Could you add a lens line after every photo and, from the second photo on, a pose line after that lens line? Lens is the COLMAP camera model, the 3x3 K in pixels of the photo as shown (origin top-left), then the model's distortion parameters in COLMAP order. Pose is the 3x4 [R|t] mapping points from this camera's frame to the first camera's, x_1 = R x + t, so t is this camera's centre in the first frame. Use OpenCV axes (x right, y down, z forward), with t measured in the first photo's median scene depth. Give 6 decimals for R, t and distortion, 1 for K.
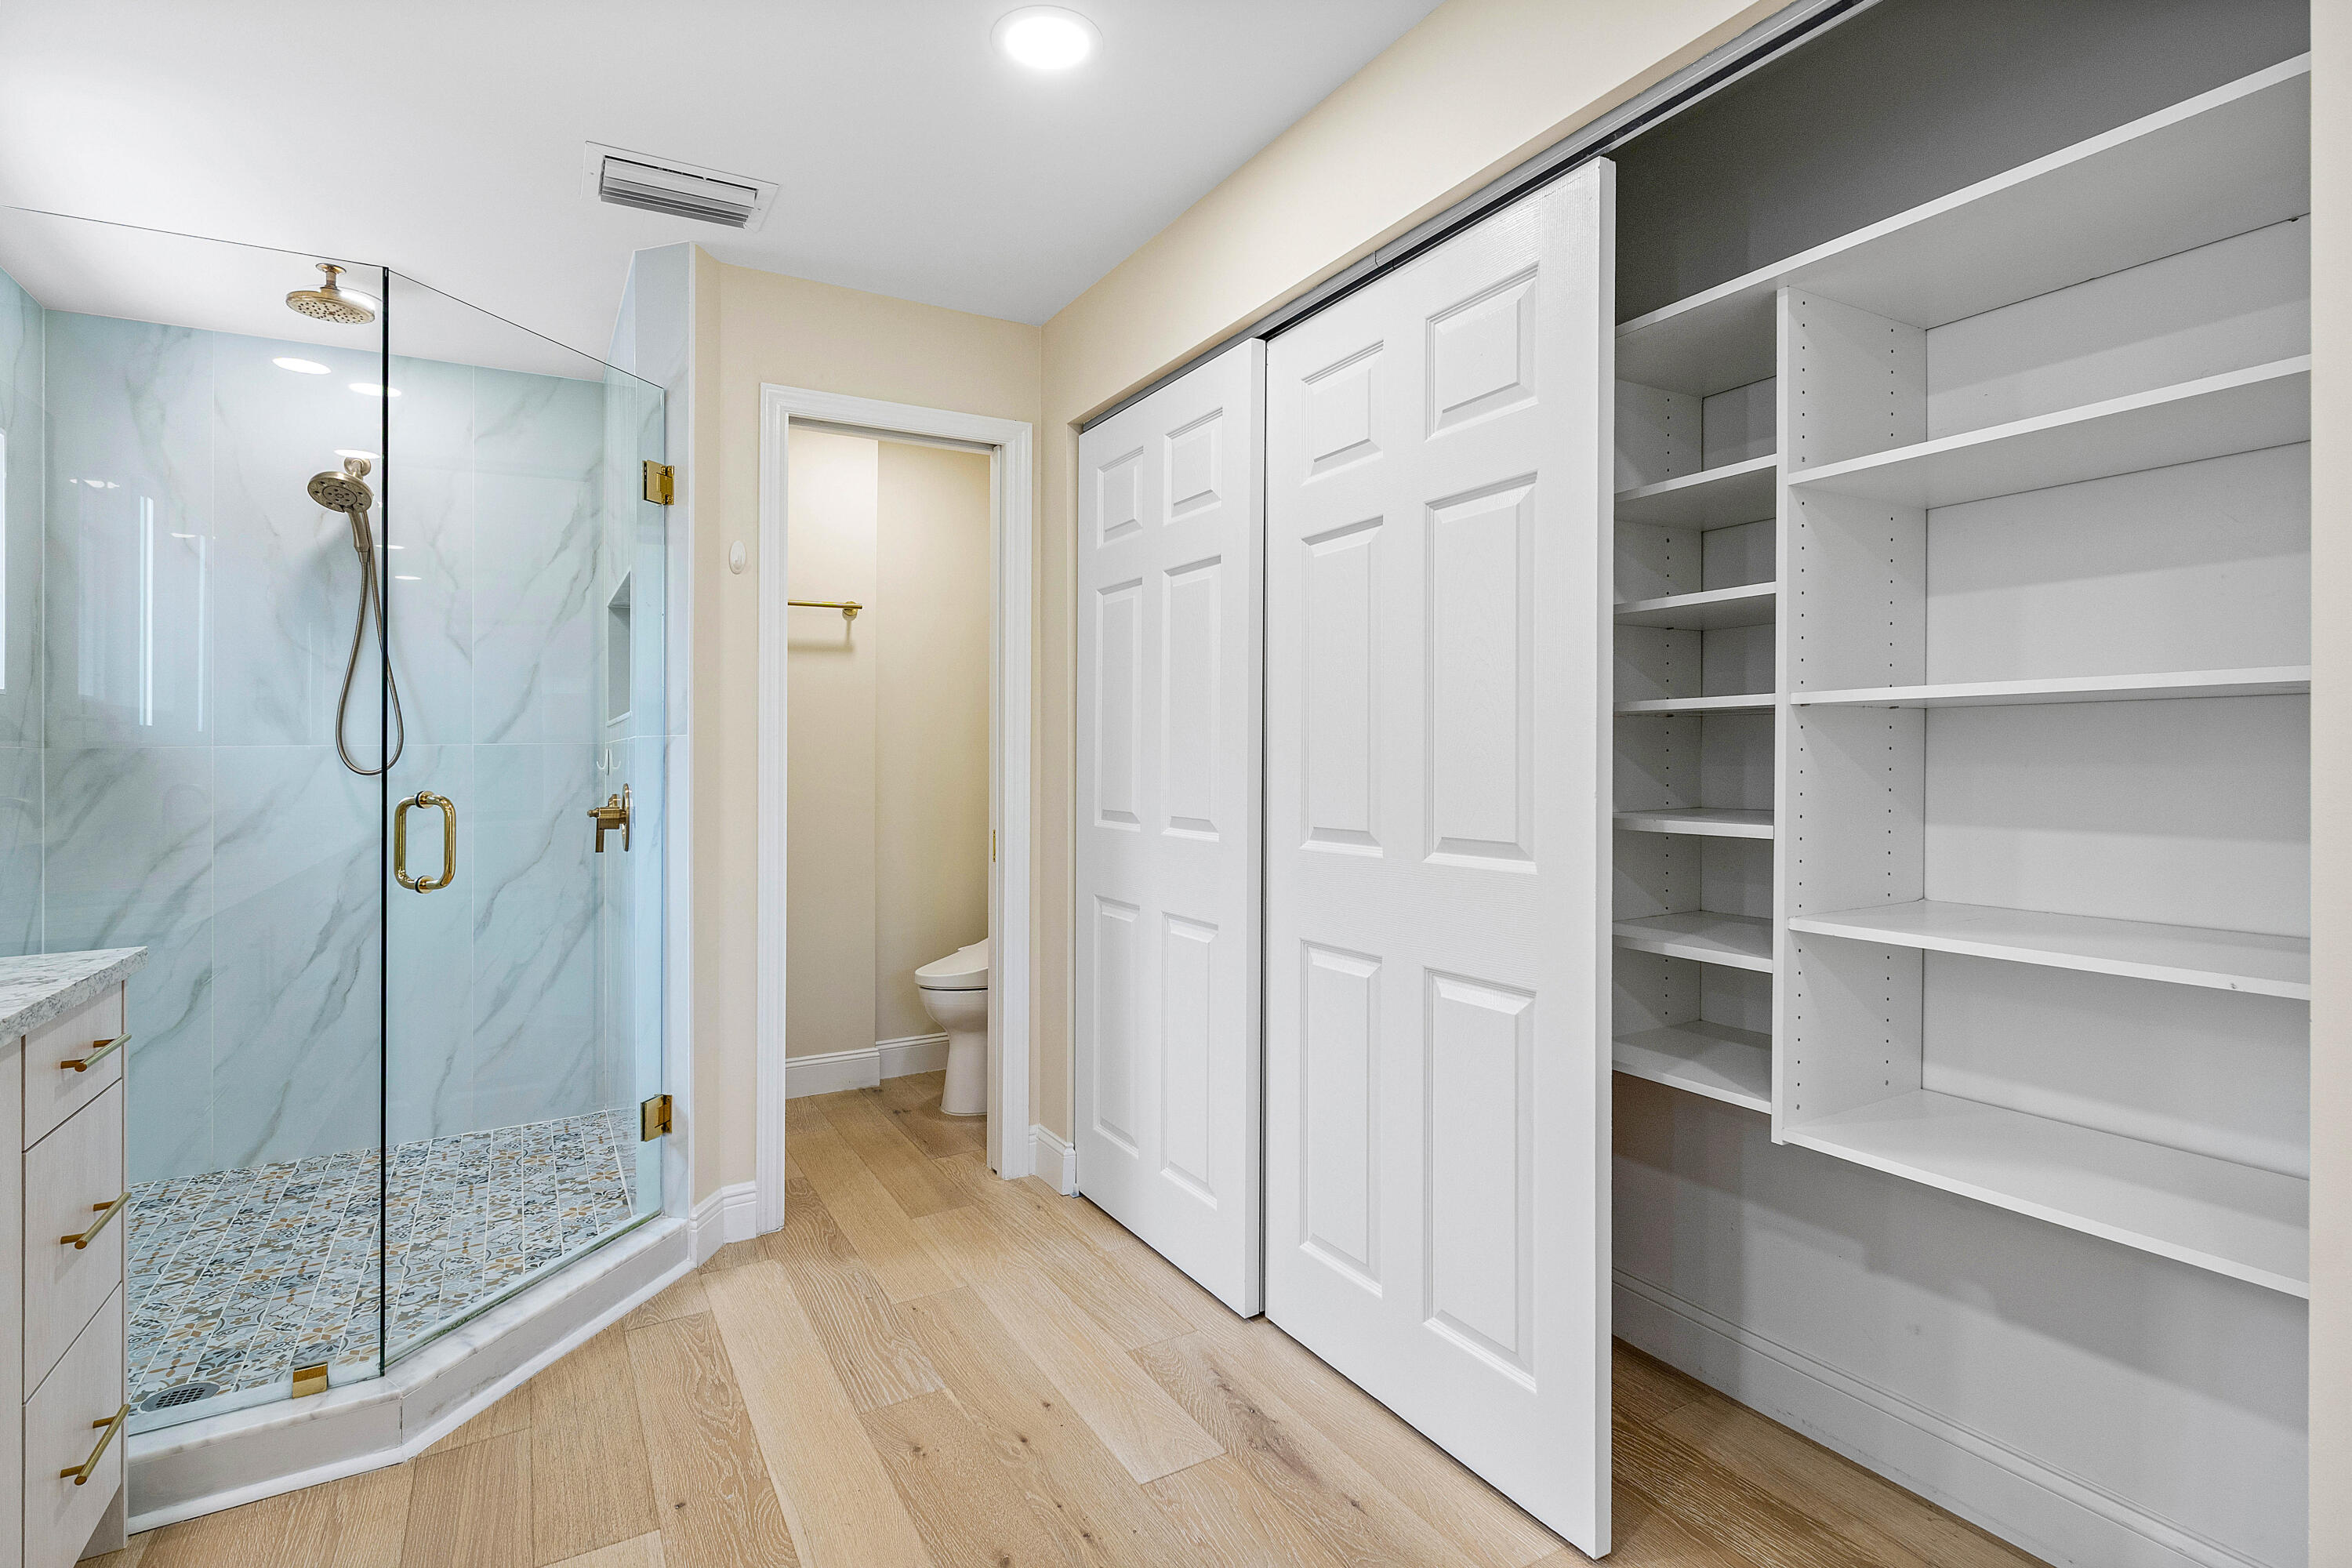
lens RADIAL K [[1142.3, 0, 1167.6], [0, 1142.3, 769.3], [0, 0, 1]] dist [0.022558, -0.010159]
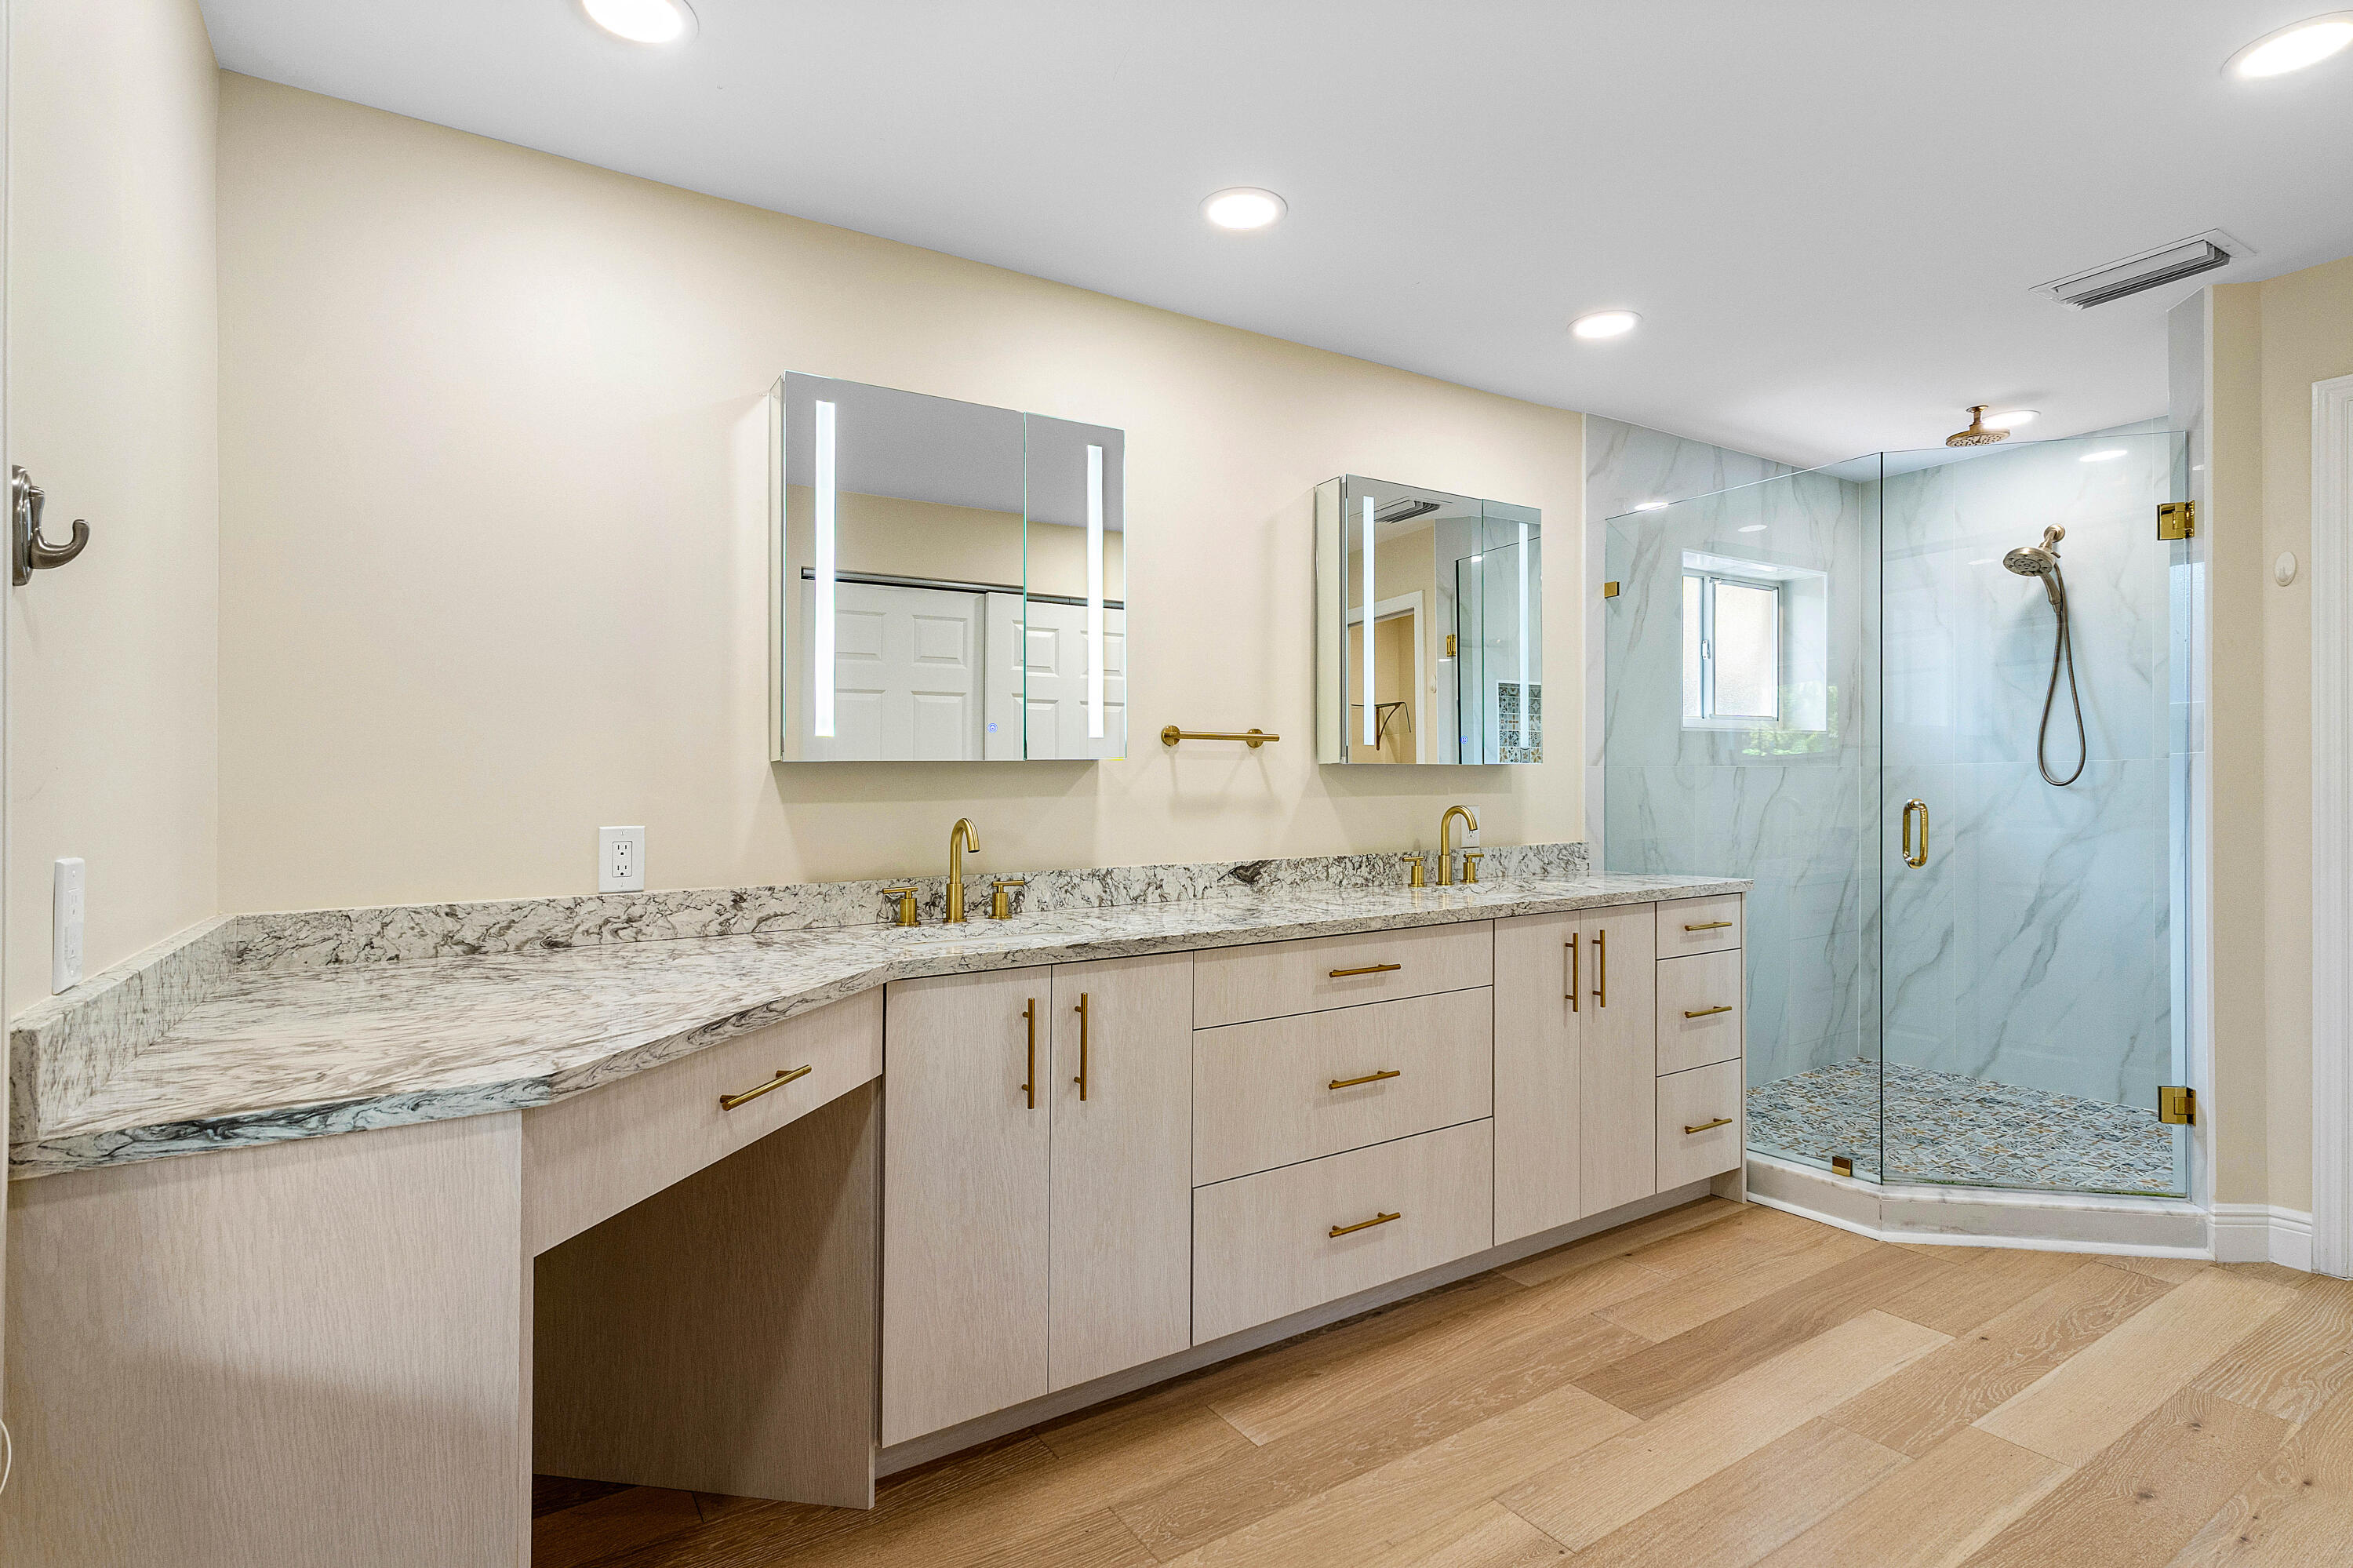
lens RADIAL K [[1130.2, 0, 1174.7], [0, 1130.2, 755.6], [0, 0, 1]] dist [0.000030, 0.000444]
pose [[0.059725, -0.012906, -0.998131, 0.561351], [-0.005699, 0.999896, -0.013270, -0.007417], [0.998199, 0.006480, 0.059645, -0.008638]]
